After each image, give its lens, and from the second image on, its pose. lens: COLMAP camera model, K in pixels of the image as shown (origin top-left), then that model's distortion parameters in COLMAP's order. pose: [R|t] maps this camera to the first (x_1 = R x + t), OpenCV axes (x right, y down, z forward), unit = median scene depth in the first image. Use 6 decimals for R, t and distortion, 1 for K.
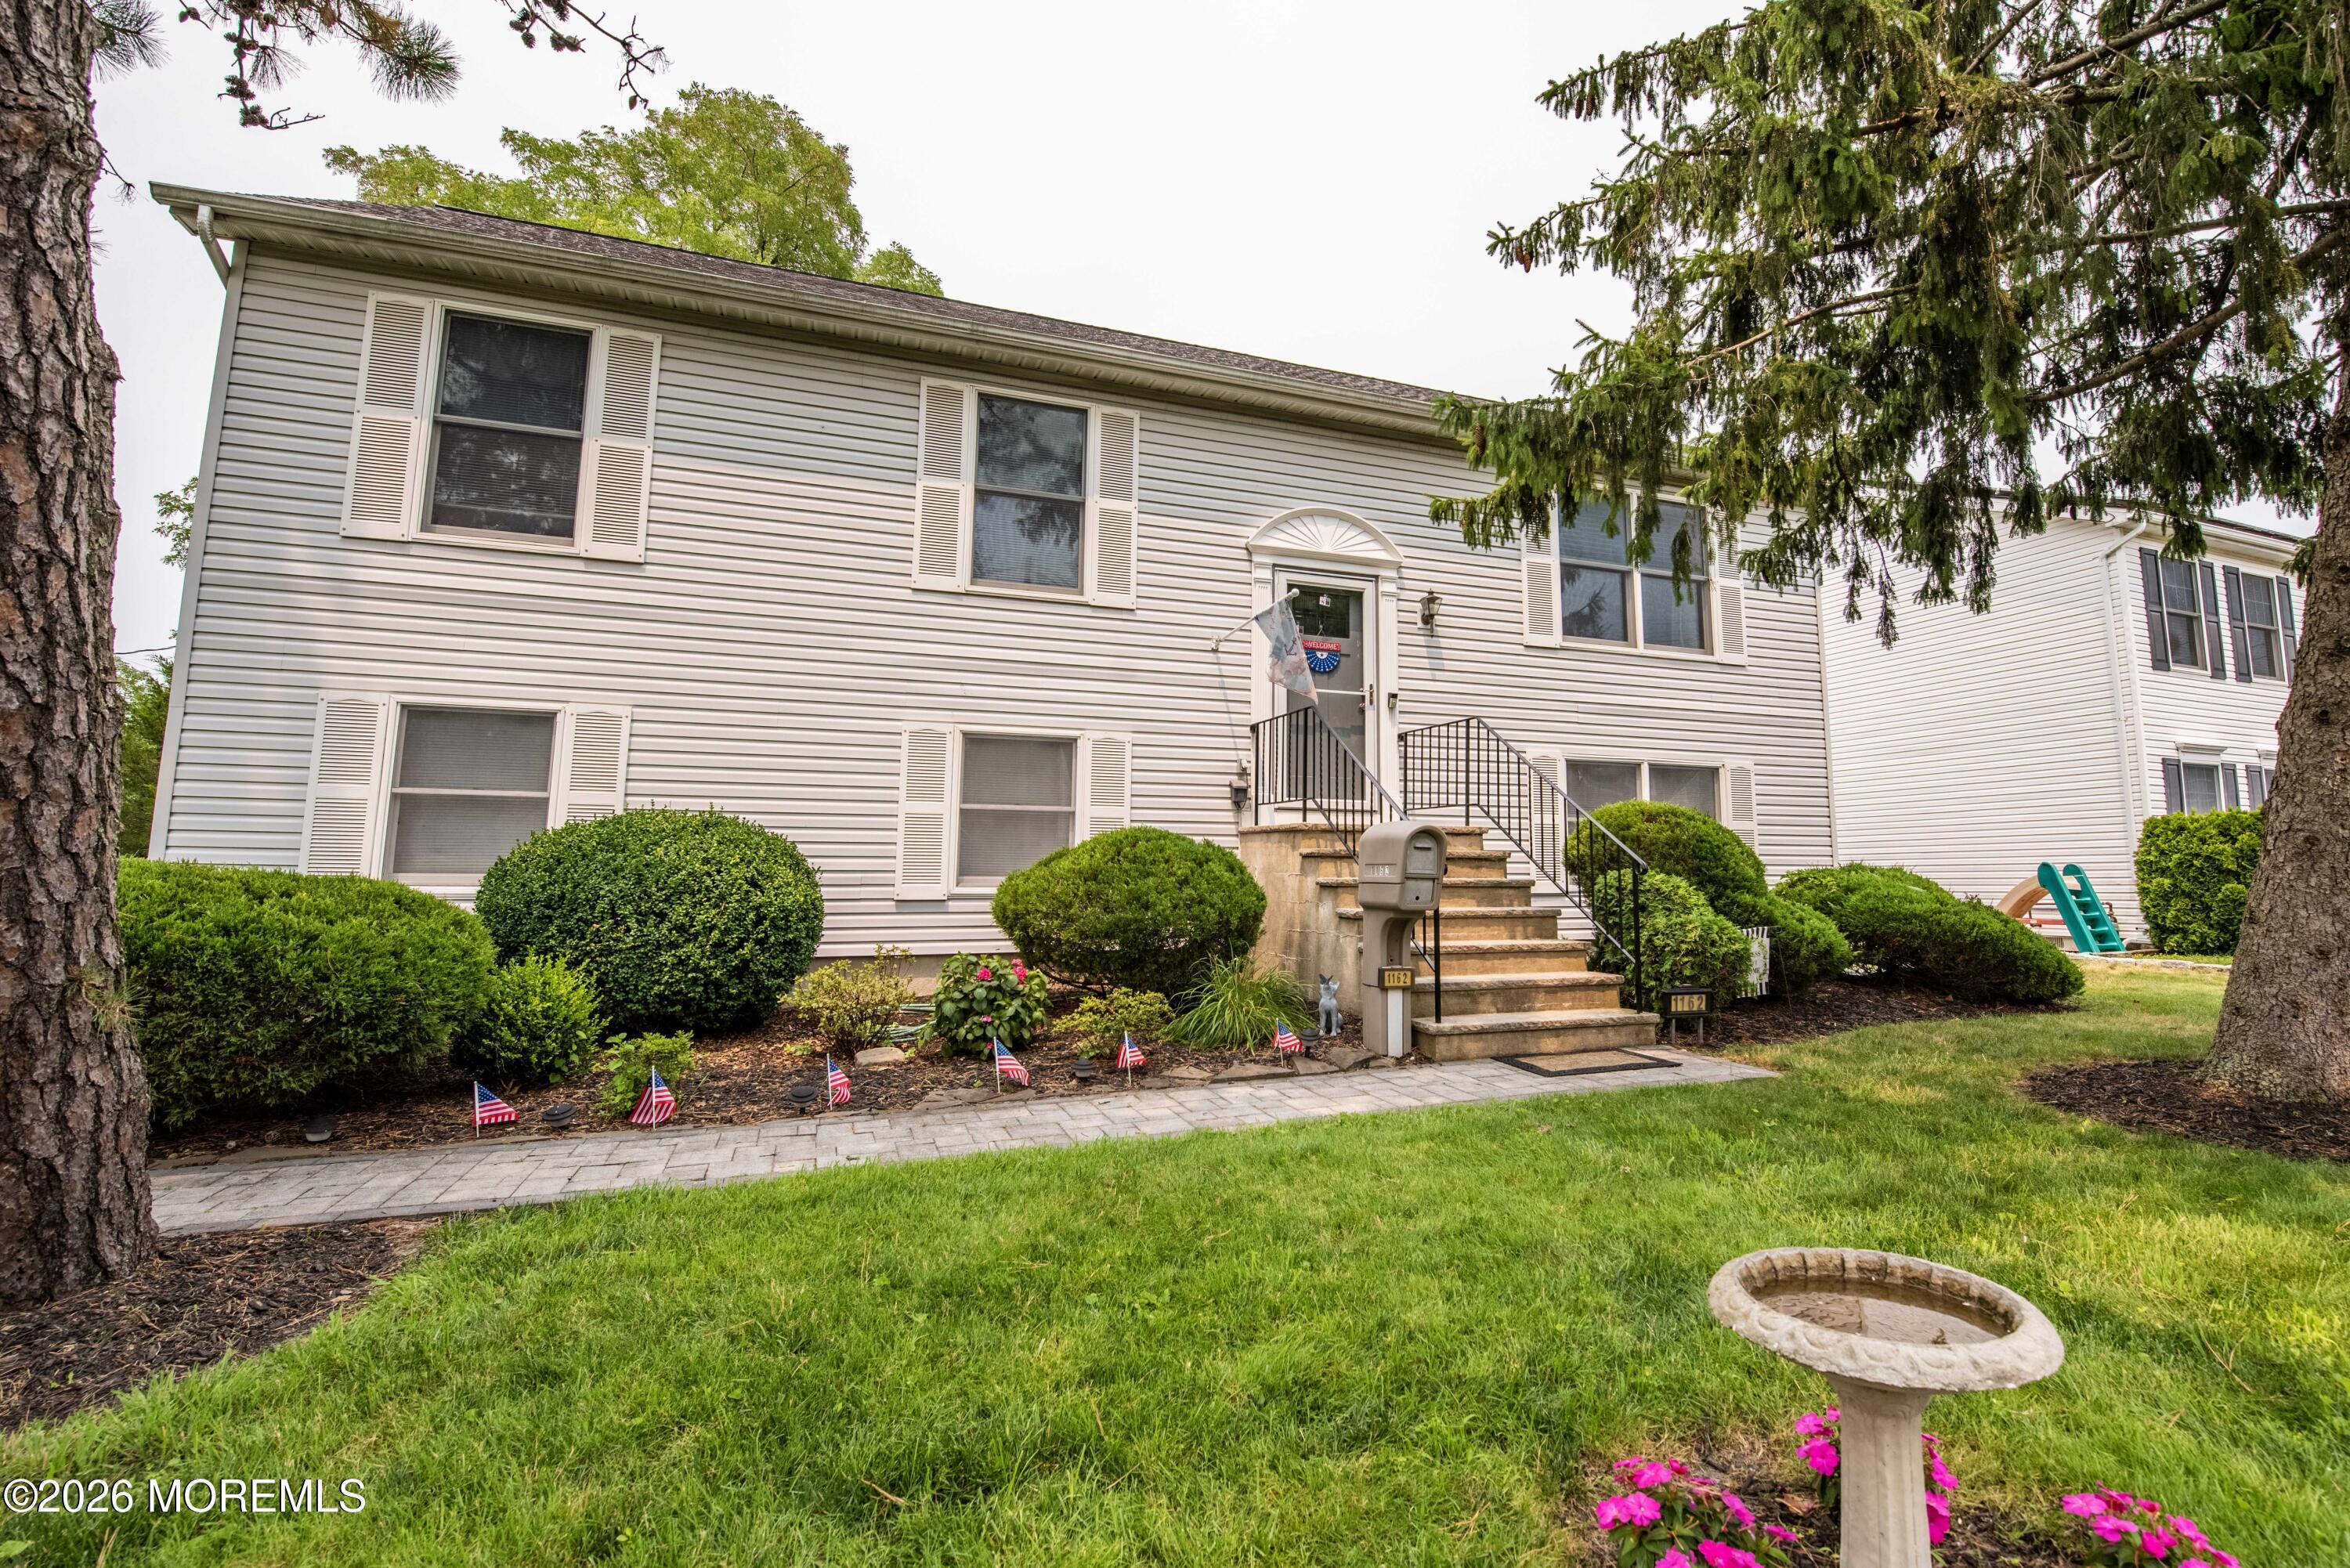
lens RADIAL K [[1101.1, 0, 1254.0], [0, 1101.1, 734.1], [0, 0, 1]] dist [-0.001556, -0.015539]
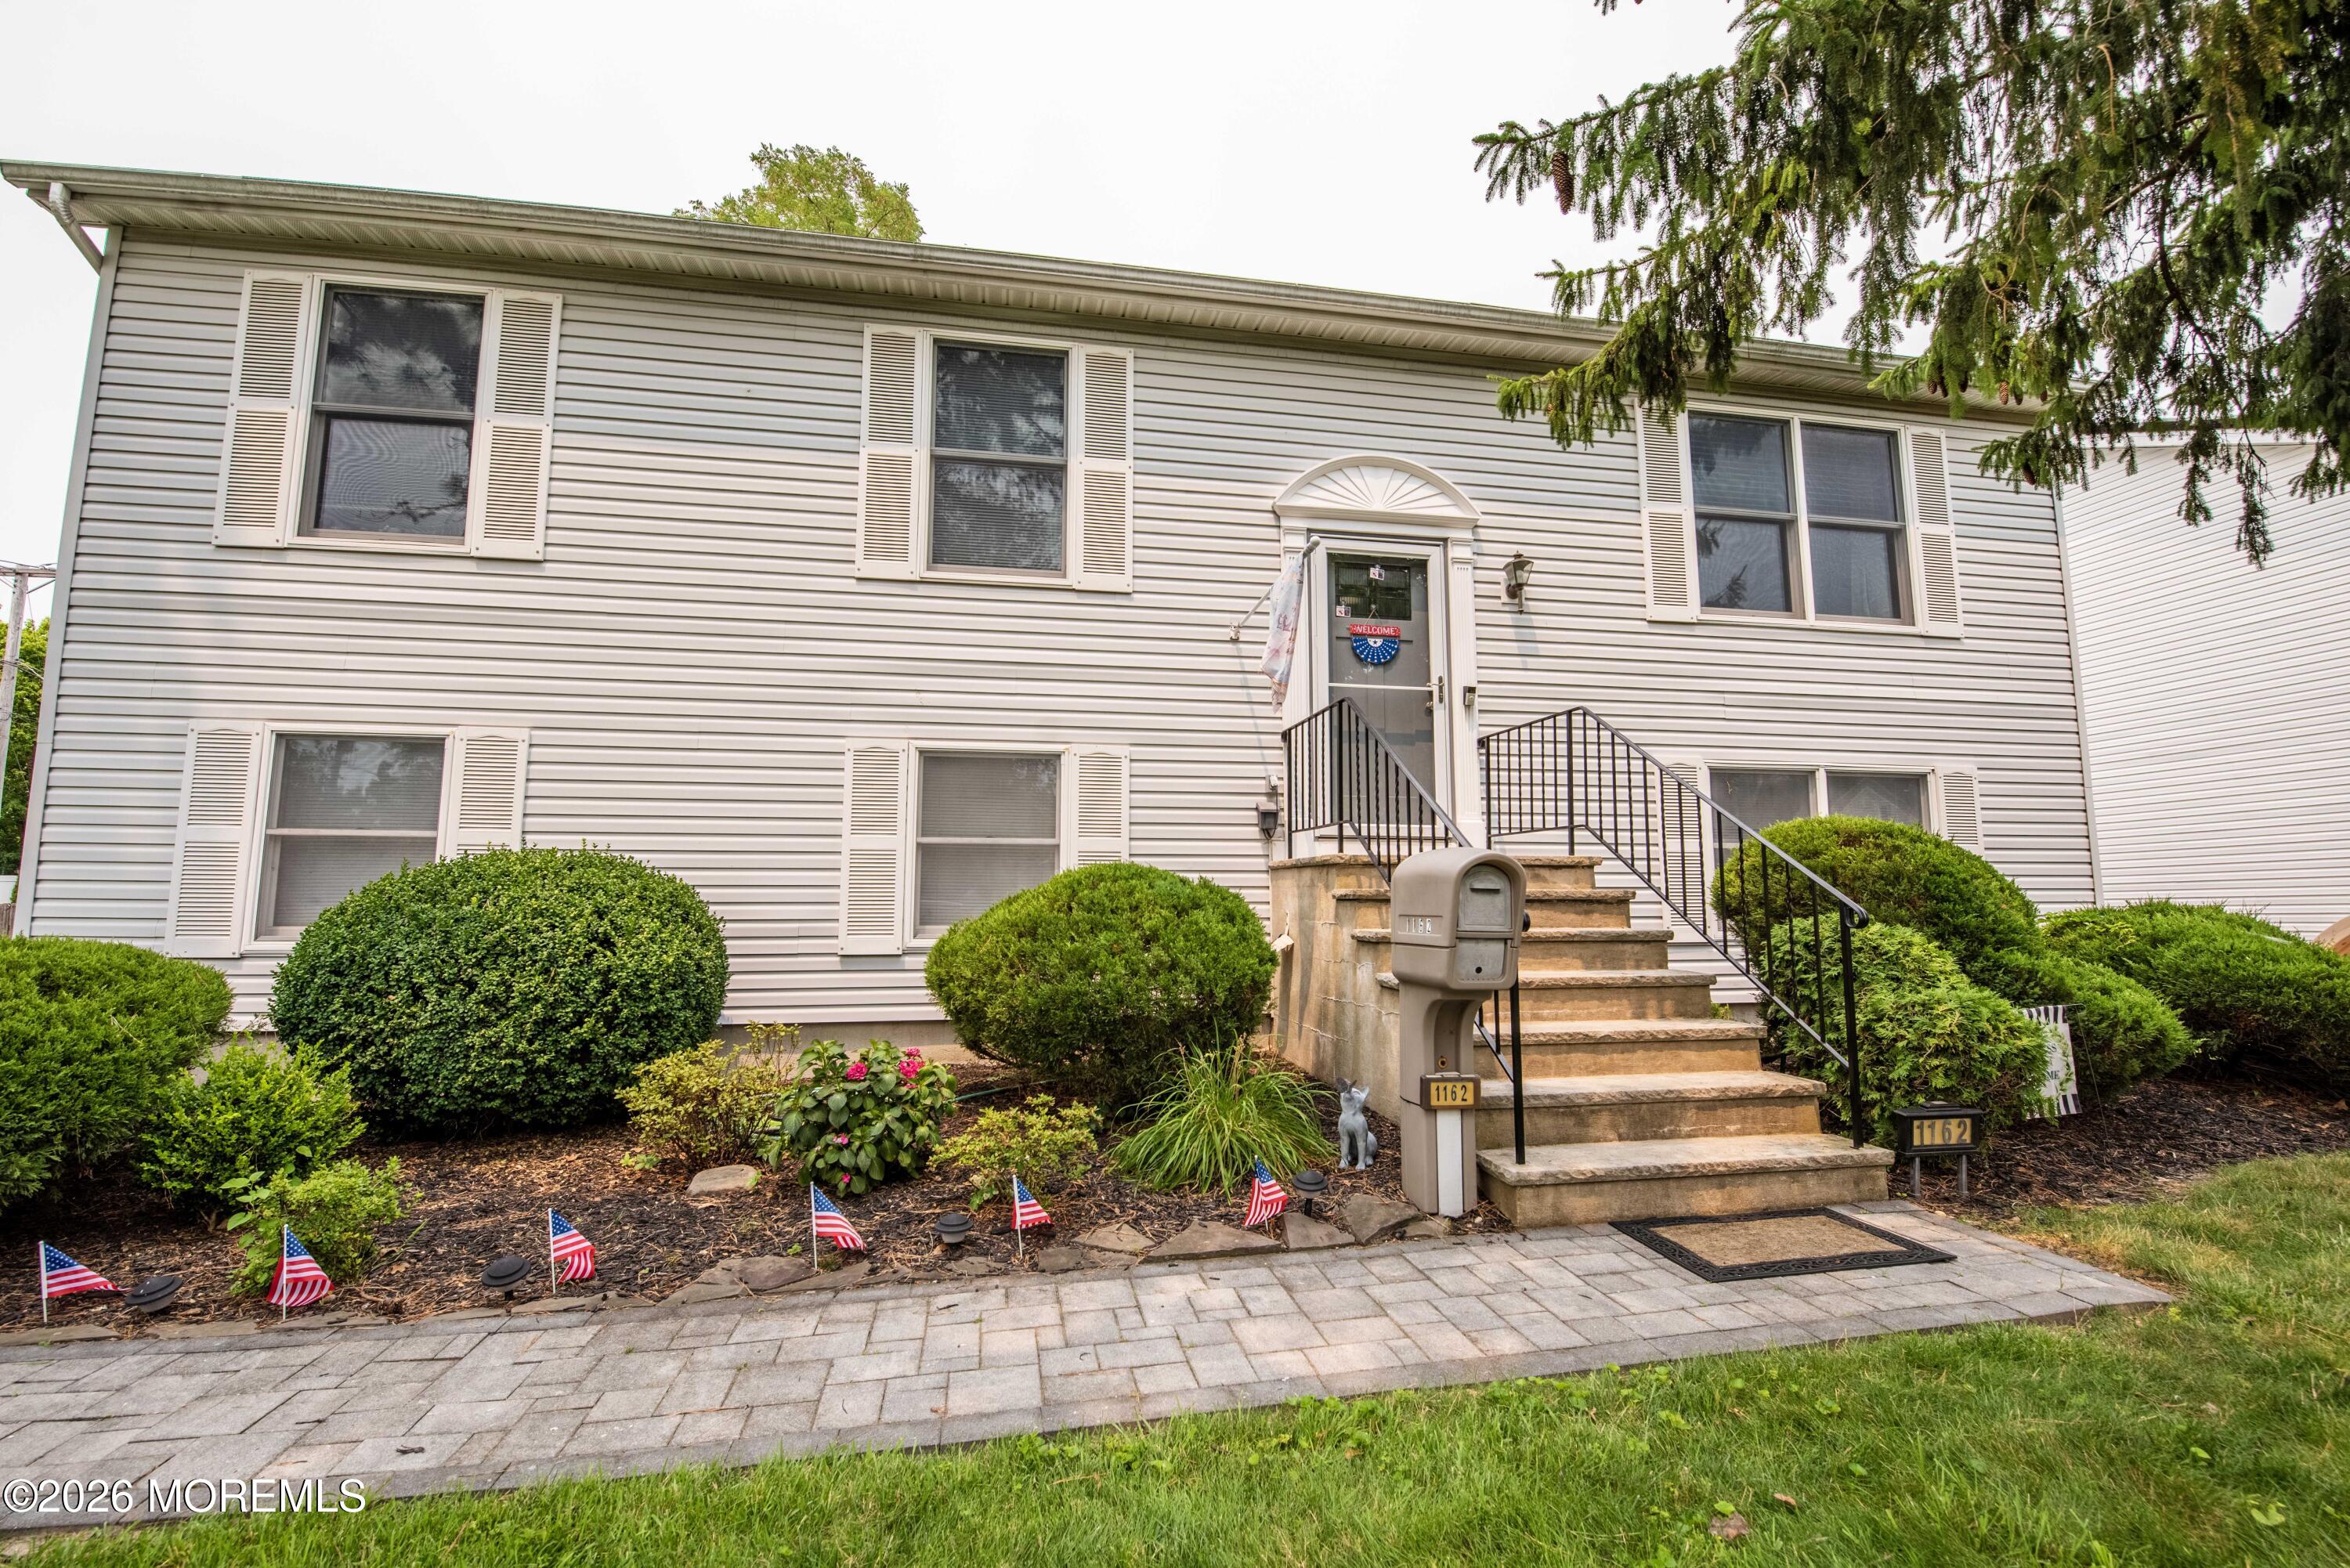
lens RADIAL K [[1028.6, 0, 1175.9], [0, 1028.6, 792.2], [0, 0, 1]] dist [-0.001646, -0.010386]
pose [[0.981830, -0.025706, -0.188011, 0.070077], [0.028645, 0.999506, 0.012932, 0.026943], [0.187586, -0.018083, 0.982082, 0.301347]]
